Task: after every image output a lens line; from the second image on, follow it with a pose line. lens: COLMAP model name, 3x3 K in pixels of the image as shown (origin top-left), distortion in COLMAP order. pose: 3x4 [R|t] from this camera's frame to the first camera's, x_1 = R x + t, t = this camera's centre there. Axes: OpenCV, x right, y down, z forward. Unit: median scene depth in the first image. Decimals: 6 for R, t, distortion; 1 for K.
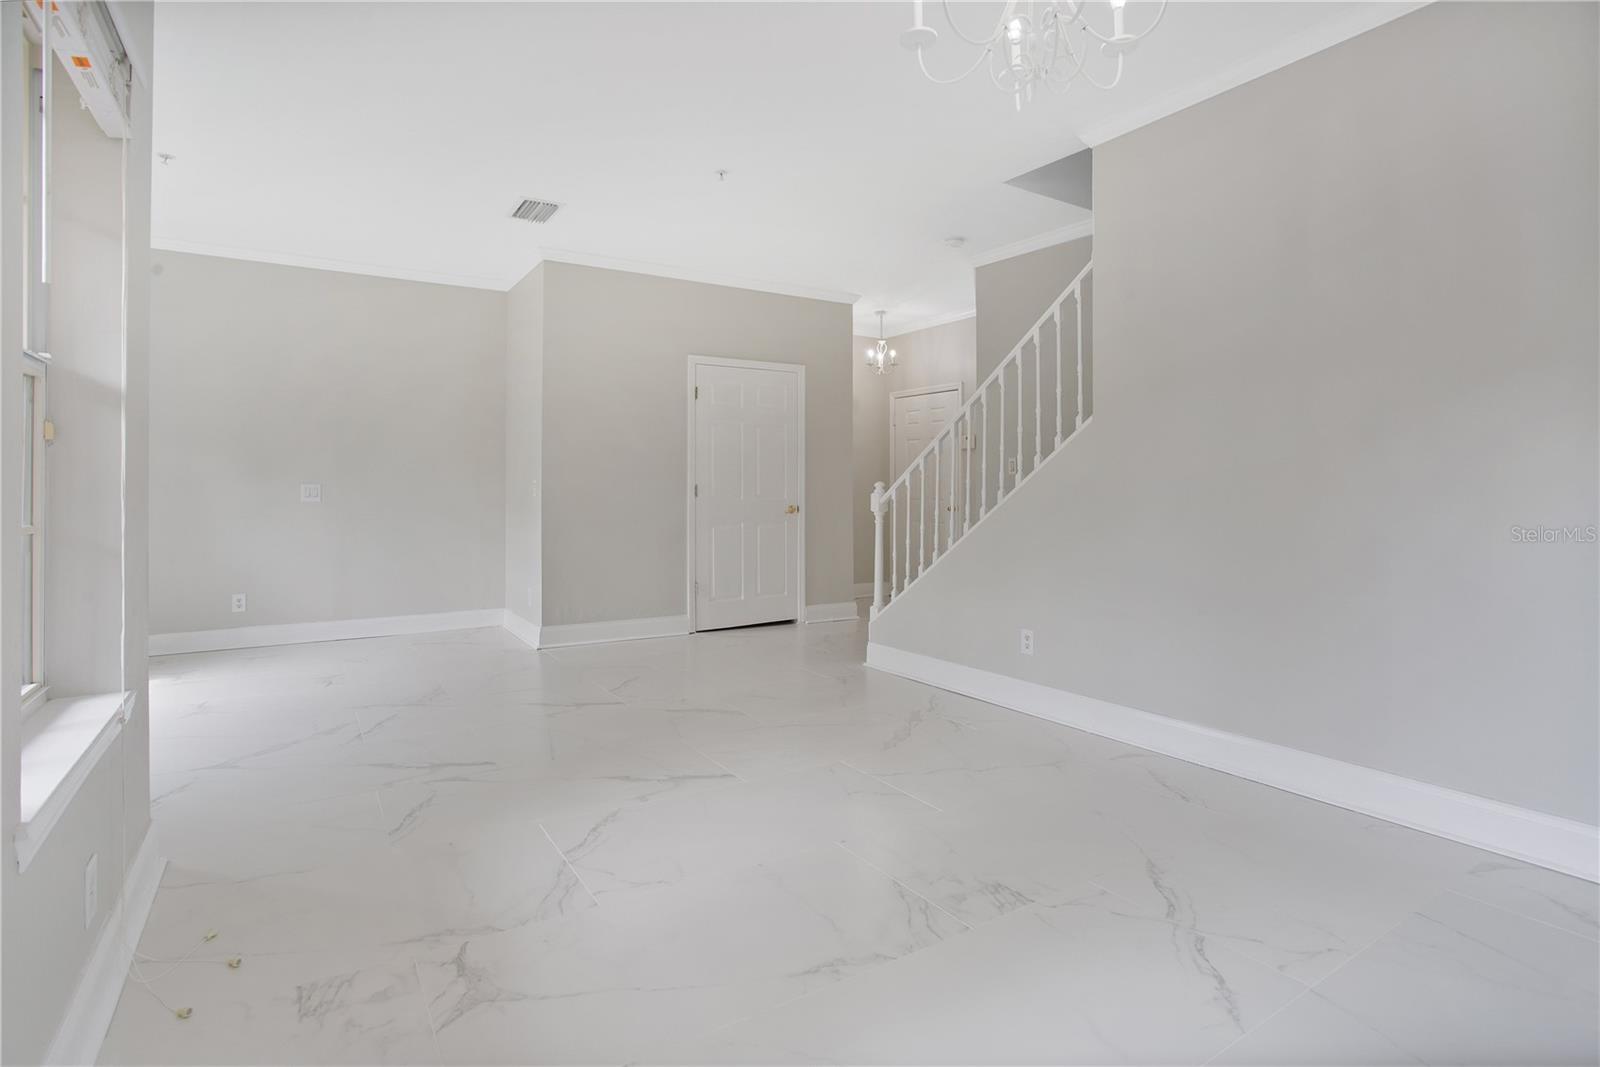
lens RADIAL K [[791.0, 0, 795.0], [0, 791.0, 486.9], [0, 0, 1]] dist [-0.052151, 0.021390]
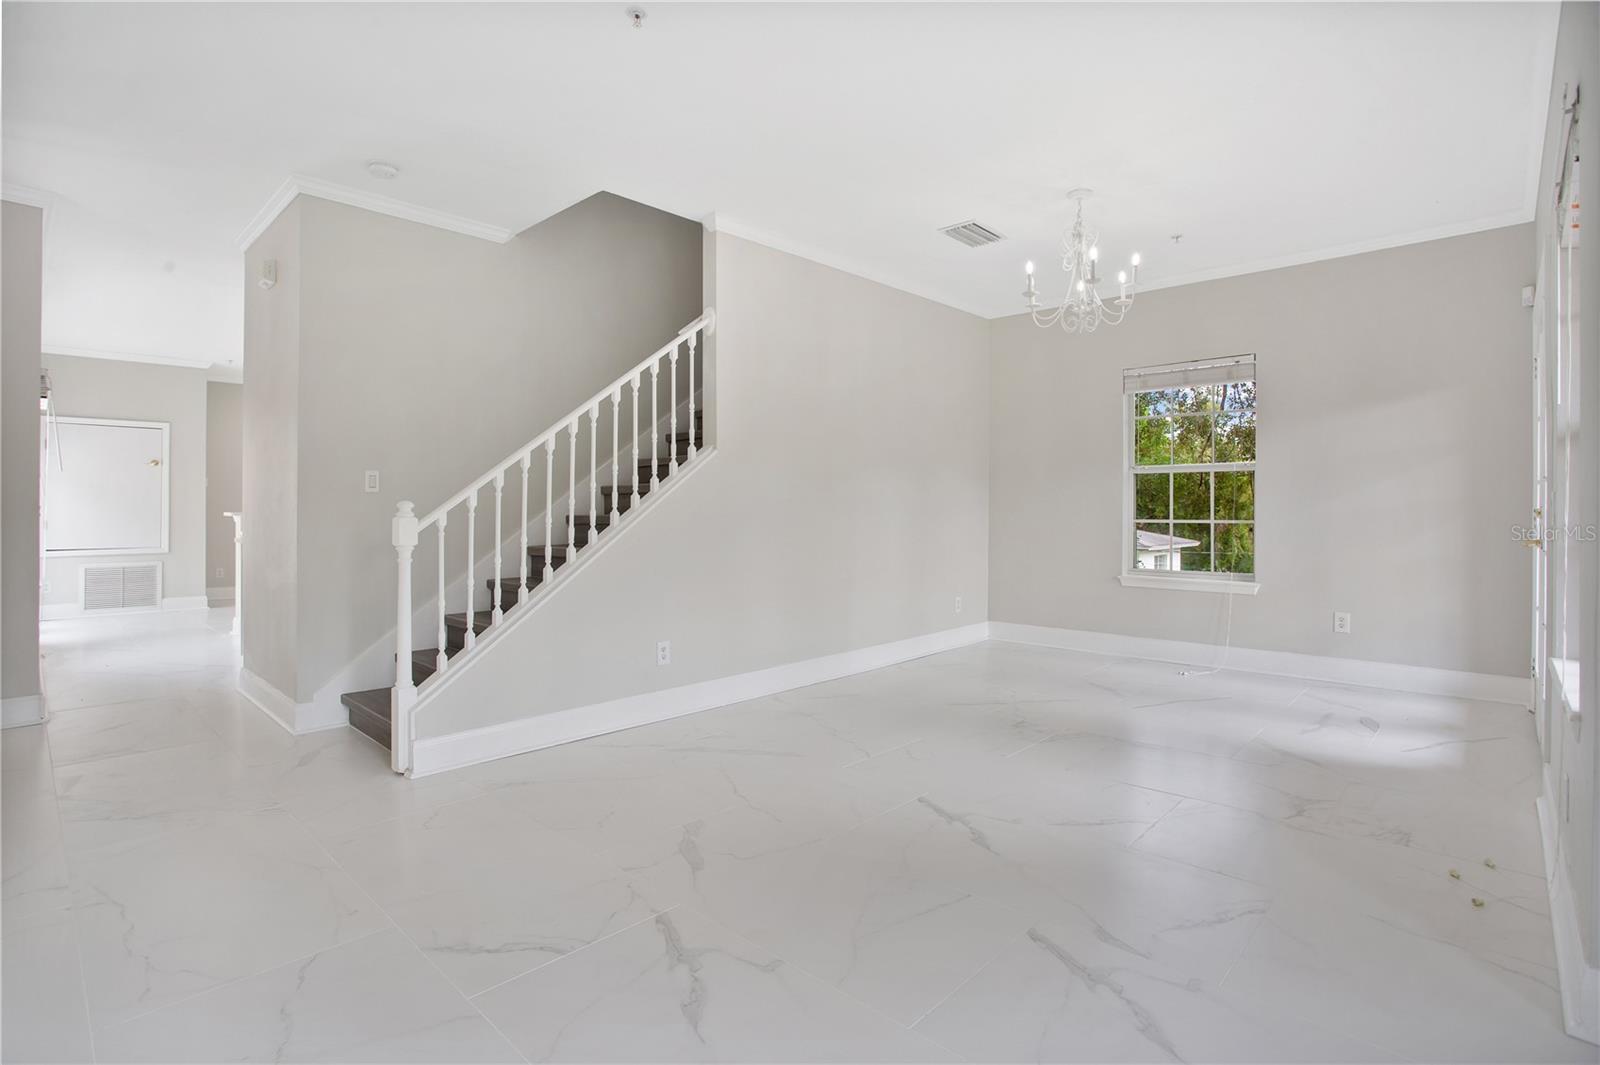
lens RADIAL K [[775.3, 0, 798.3], [0, 775.3, 507.1], [0, 0, 1]] dist [-0.043660, 0.000649]
pose [[-0.238417, 0.005358, 0.971148, -0.808338], [0.010143, 0.999944, -0.003027, 0.005309], [-0.971110, 0.009128, -0.238458, 1.134434]]
